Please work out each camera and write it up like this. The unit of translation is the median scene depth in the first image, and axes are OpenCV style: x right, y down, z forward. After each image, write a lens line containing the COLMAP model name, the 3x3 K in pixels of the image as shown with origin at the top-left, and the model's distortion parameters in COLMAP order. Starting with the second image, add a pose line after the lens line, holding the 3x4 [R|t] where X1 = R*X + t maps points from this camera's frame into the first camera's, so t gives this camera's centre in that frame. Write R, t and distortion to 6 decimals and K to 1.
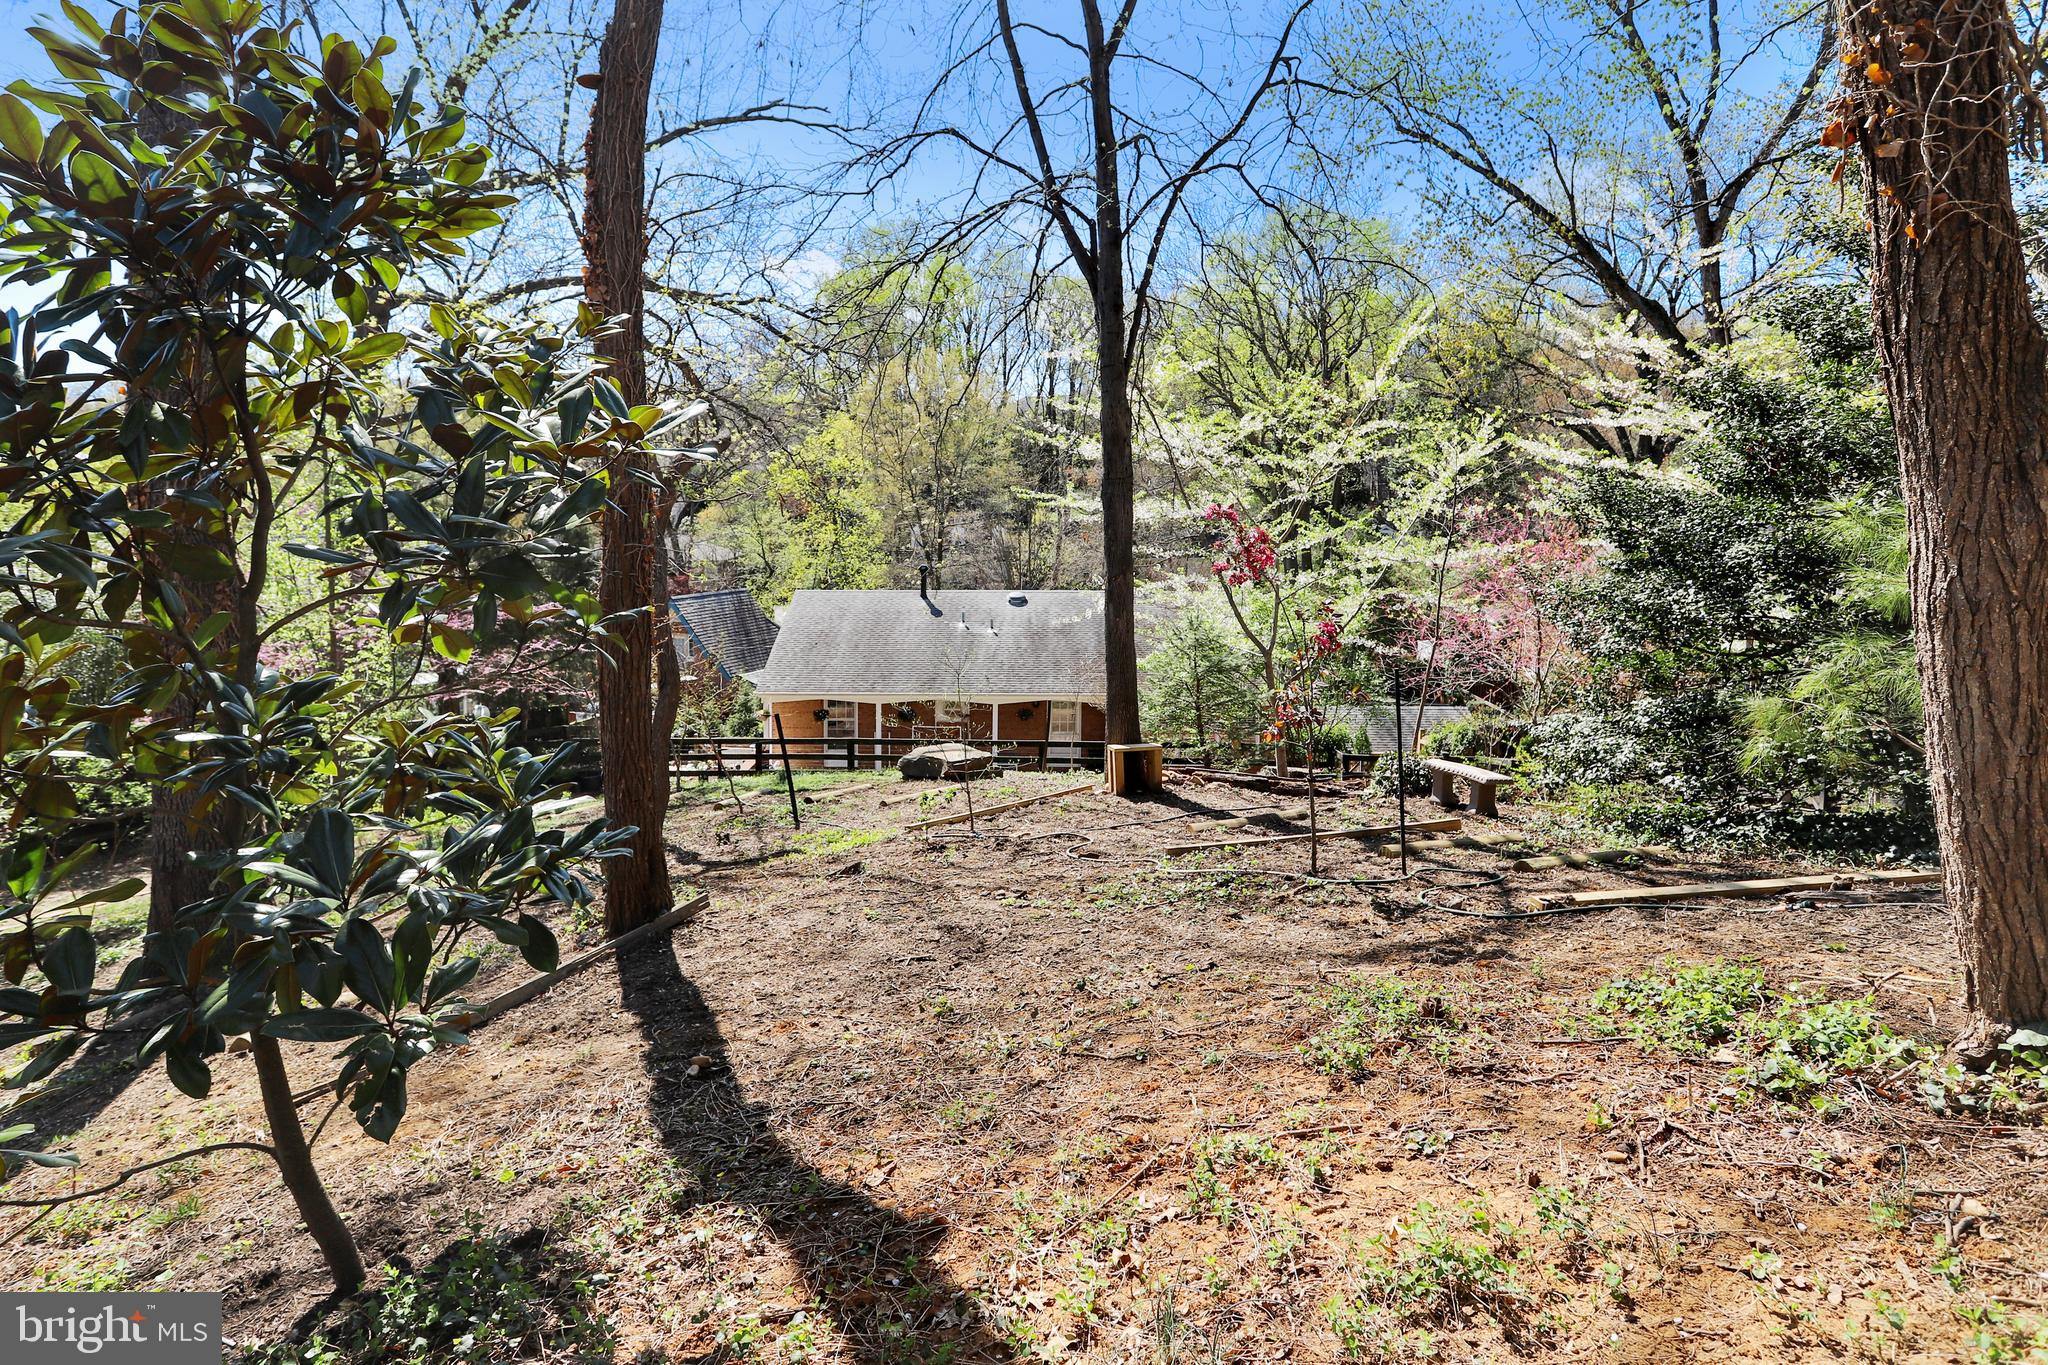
lens RADIAL K [[998.6, 0, 950.1], [0, 998.6, 600.9], [0, 0, 1]] dist [-0.044957, 0.014427]
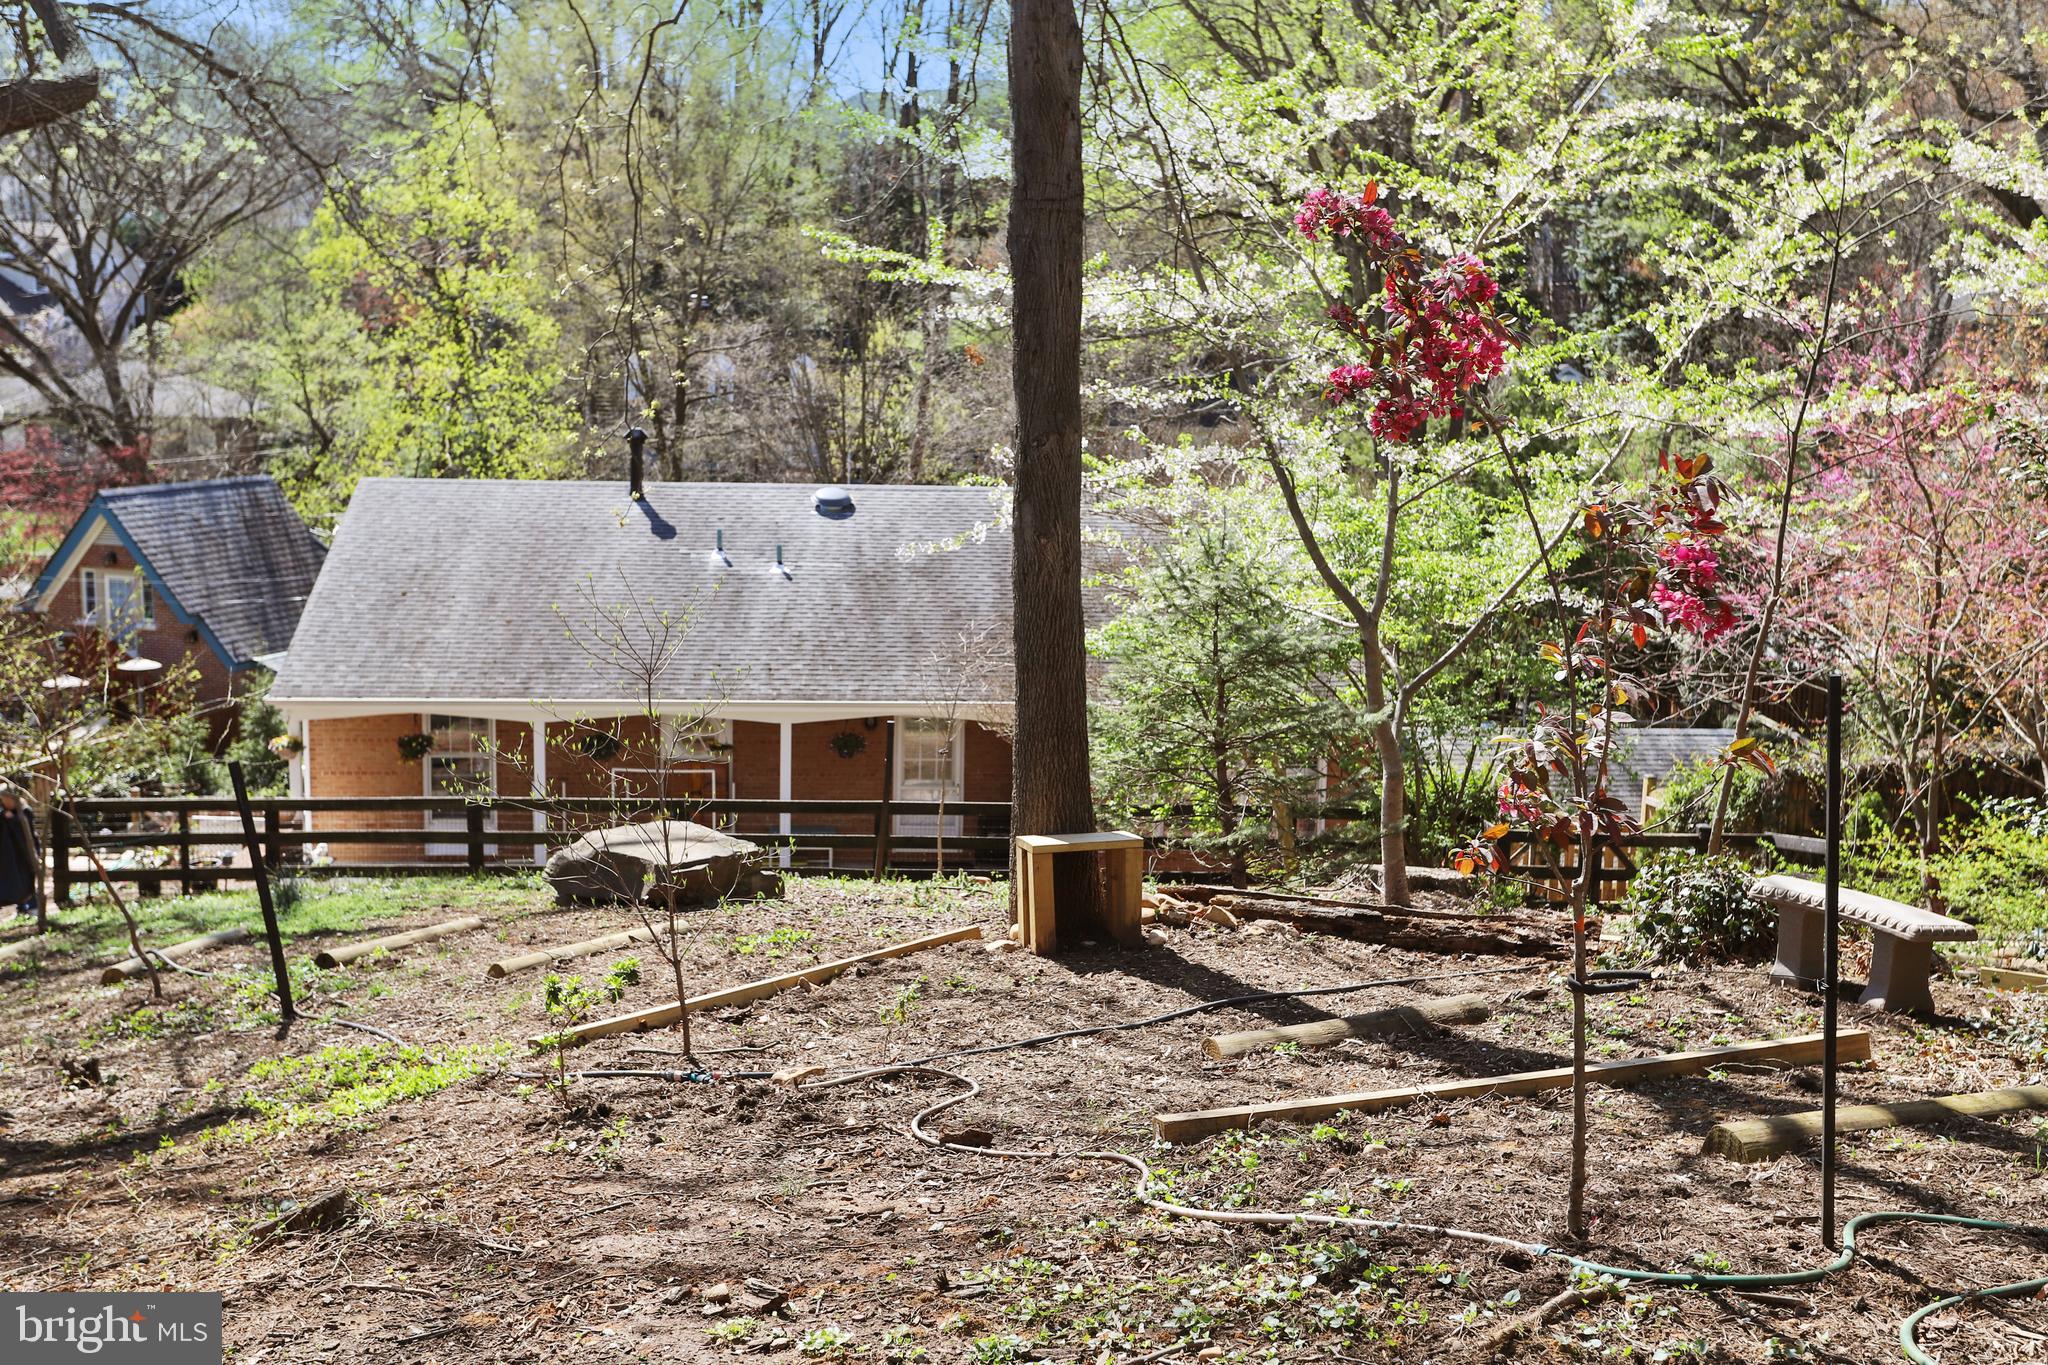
lens RADIAL K [[1964.7, 0, 1025.7], [0, 1964.7, 678.7], [0, 0, 1]] dist [-0.019756, 0.000000]
pose [[0.987331, -0.000402, 0.158676, 0.020320], [-0.013048, 0.996404, 0.083714, 0.005054], [-0.158139, -0.084723, 0.983775, 0.129072]]
